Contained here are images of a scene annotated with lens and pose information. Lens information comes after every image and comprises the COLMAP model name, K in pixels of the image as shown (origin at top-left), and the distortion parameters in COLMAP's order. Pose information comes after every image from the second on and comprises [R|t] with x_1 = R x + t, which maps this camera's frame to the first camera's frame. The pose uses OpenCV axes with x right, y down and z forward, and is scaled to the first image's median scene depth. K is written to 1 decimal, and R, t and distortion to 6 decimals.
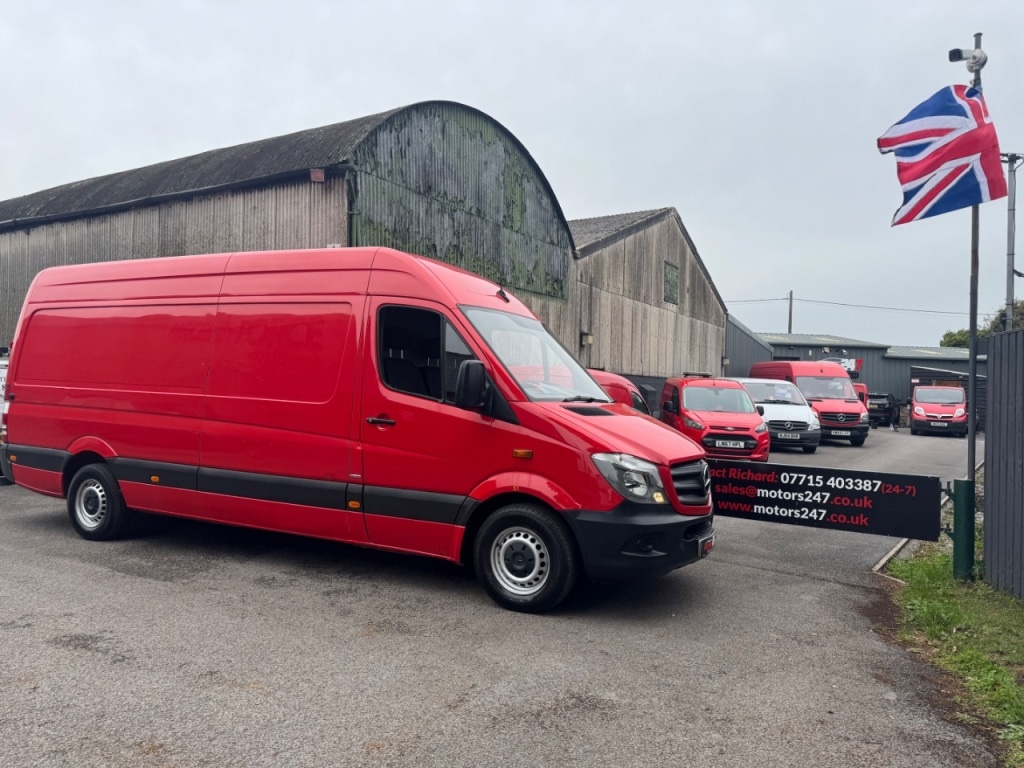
lens RADIAL K [[724.3, 0, 513.8], [0, 724.3, 385.2], [0, 0, 1]] dist [0.093164, -0.128880]
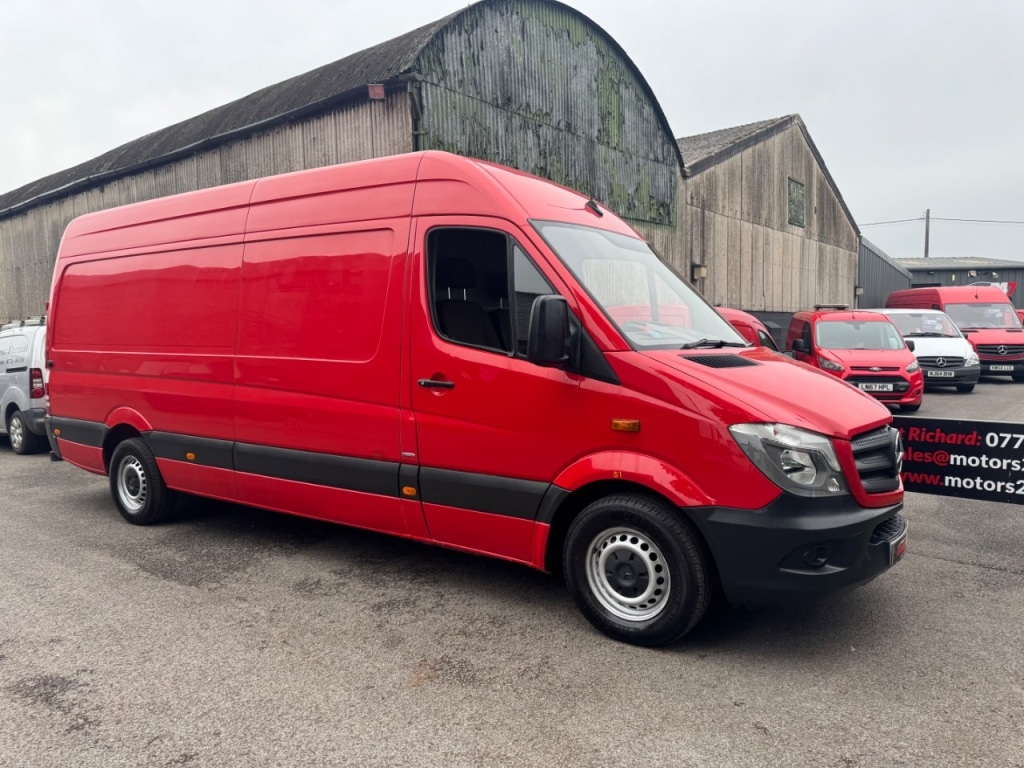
lens RADIAL K [[731.7, 0, 517.2], [0, 731.7, 388.8], [0, 0, 1]] dist [0.043009, -0.059187]
pose [[0.989810, -0.030202, -0.139153, 0.002897], [0.041158, 0.996217, 0.076540, 0.000219], [0.136315, -0.081487, 0.987309, 0.119042]]
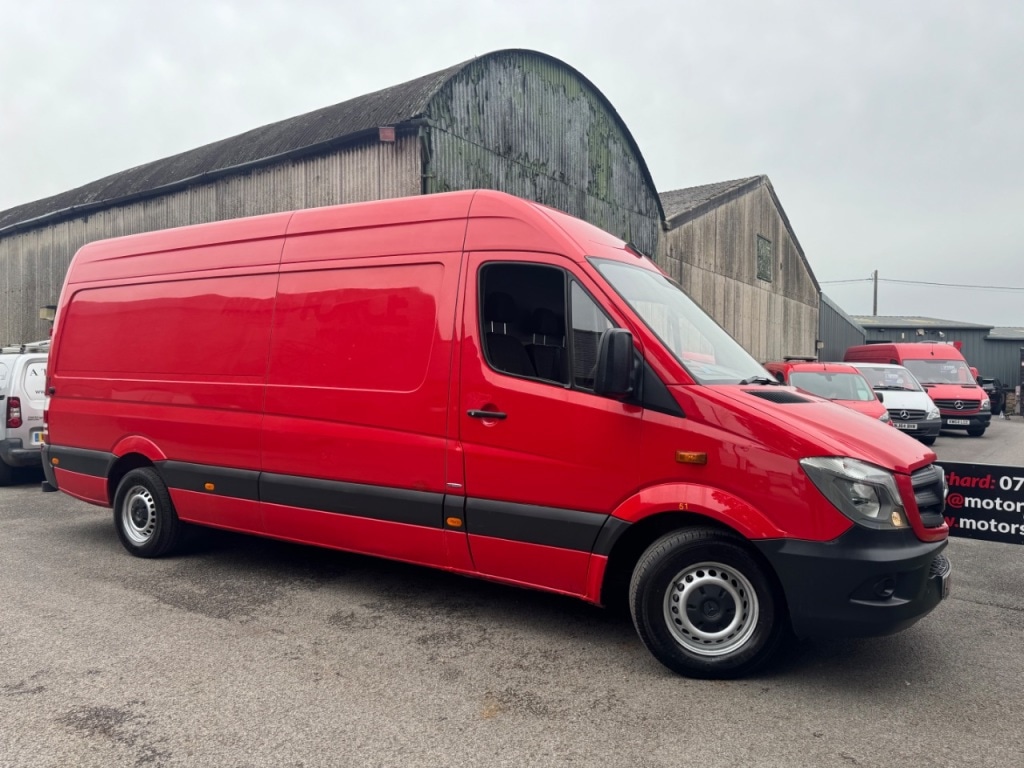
lens RADIAL K [[729.3, 0, 509.4], [0, 729.3, 386.6], [0, 0, 1]] dist [0.052929, -0.071135]
pose [[0.996254, -0.014112, -0.085315, -0.042114], [0.015176, 0.999815, 0.011842, 0.005519], [0.085132, -0.013092, 0.996284, 0.110198]]
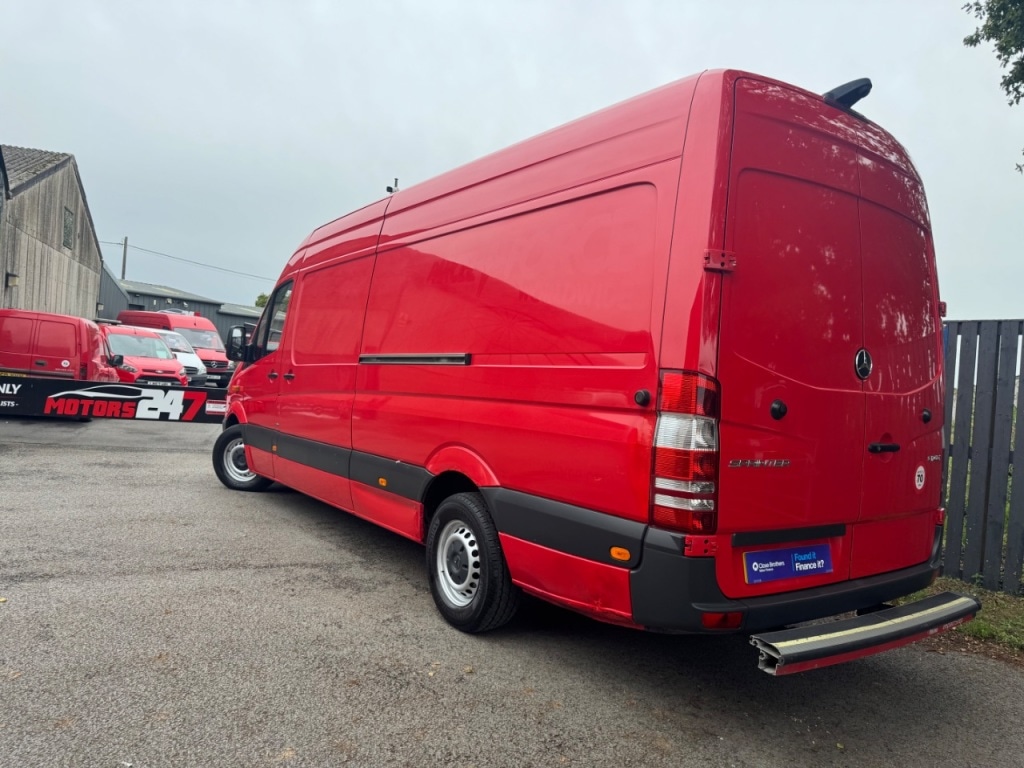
lens RADIAL K [[732.5, 0, 507.3], [0, 732.5, 386.2], [0, 0, 1]] dist [0.031195, -0.038768]
pose [[0.628412, 0.006435, 0.777854, -0.357324], [-0.064002, 0.997003, 0.043458, -0.007110], [-0.775243, -0.077093, 0.626940, -0.256854]]
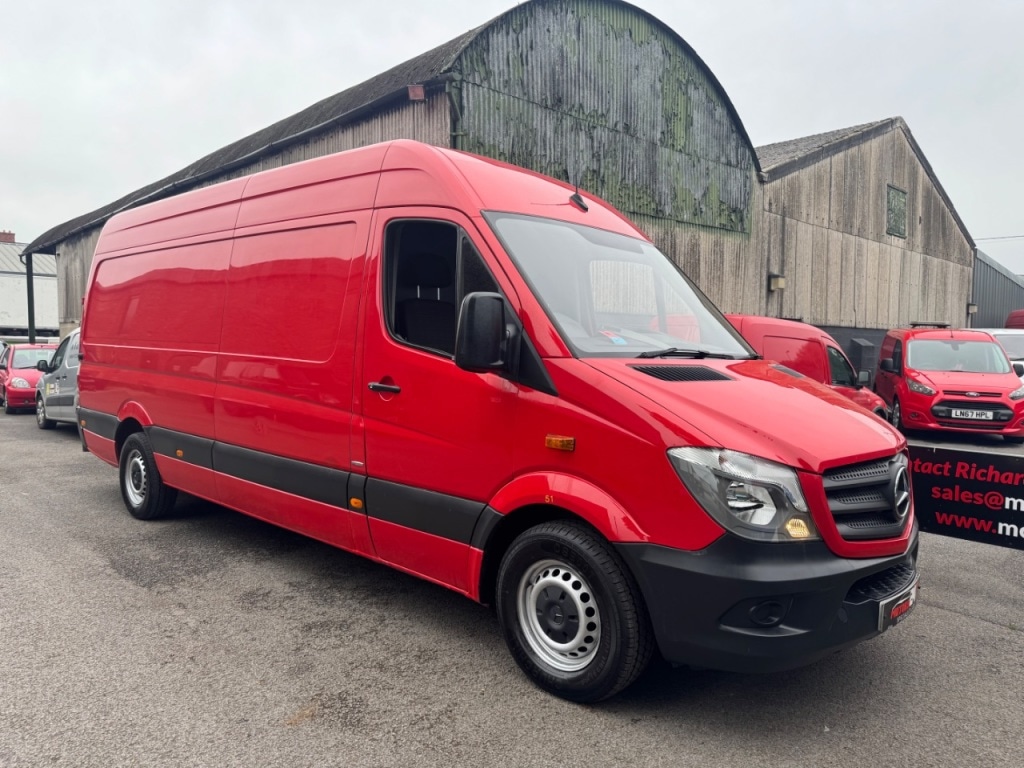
lens RADIAL K [[733.3, 0, 512.5], [0, 733.3, 378.5], [0, 0, 1]] dist [0.024179, -0.030820]
pose [[0.961166, 0.001301, -0.275968, 0.058896], [0.011408, 0.998947, 0.044440, 0.005050], [0.275736, -0.045862, 0.960139, 0.164502]]
